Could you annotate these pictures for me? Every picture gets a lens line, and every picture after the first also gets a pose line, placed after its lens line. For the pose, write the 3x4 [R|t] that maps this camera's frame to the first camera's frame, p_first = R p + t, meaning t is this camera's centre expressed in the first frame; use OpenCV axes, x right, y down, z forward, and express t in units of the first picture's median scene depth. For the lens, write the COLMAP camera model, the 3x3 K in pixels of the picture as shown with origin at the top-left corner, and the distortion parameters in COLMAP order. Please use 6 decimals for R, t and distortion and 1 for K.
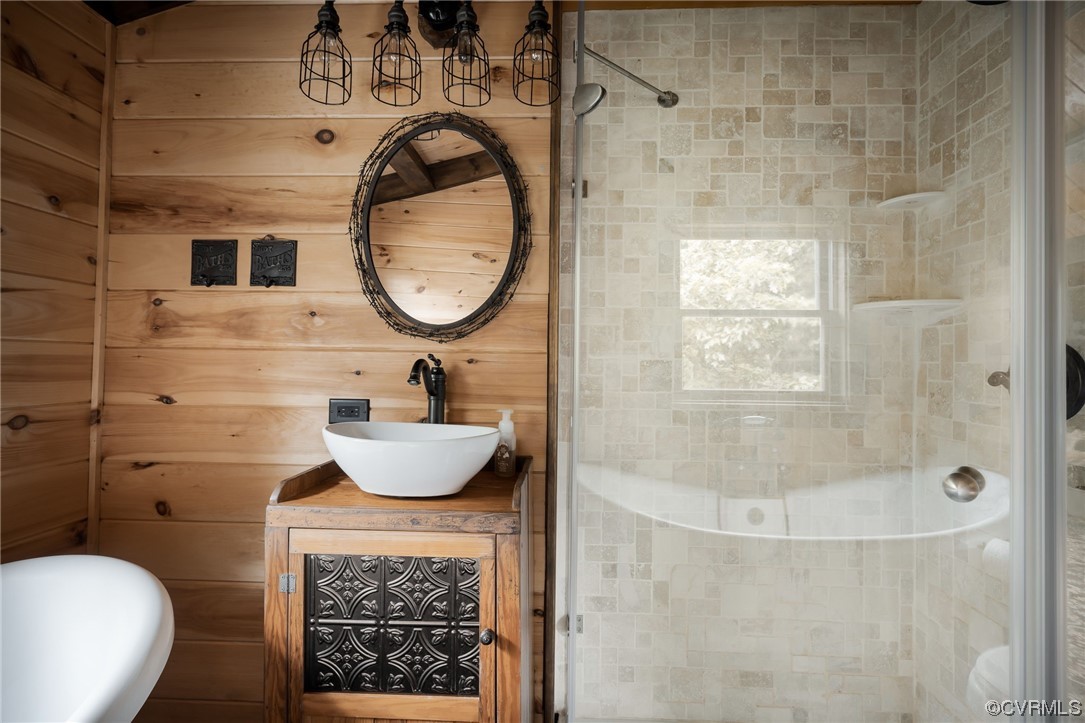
lens RADIAL K [[513.0, 0, 545.7], [0, 513.0, 351.4], [0, 0, 1]] dist [0.001295, 0.000208]
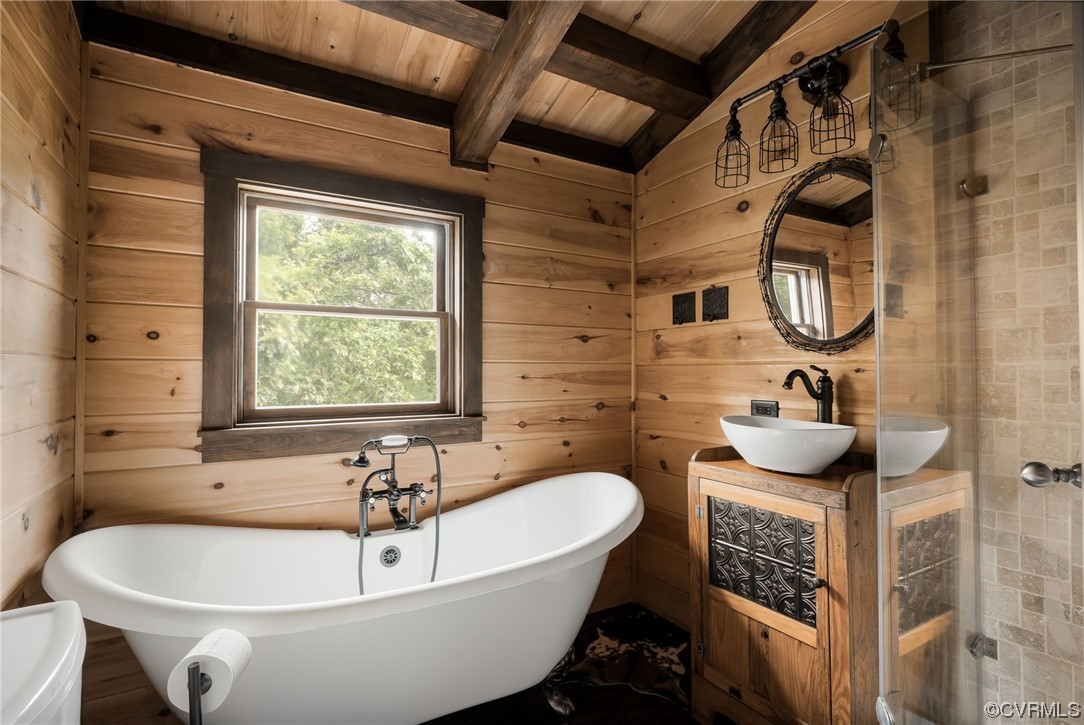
lens RADIAL K [[512.5, 0, 538.3], [0, 512.5, 364.1], [0, 0, 1]] dist [0.001295, 0.000208]
pose [[0.536992, -0.026362, -0.843175, 0.424638], [0.026791, 0.999540, -0.014188, 0.002605], [0.843162, -0.014970, 0.537452, -0.196537]]
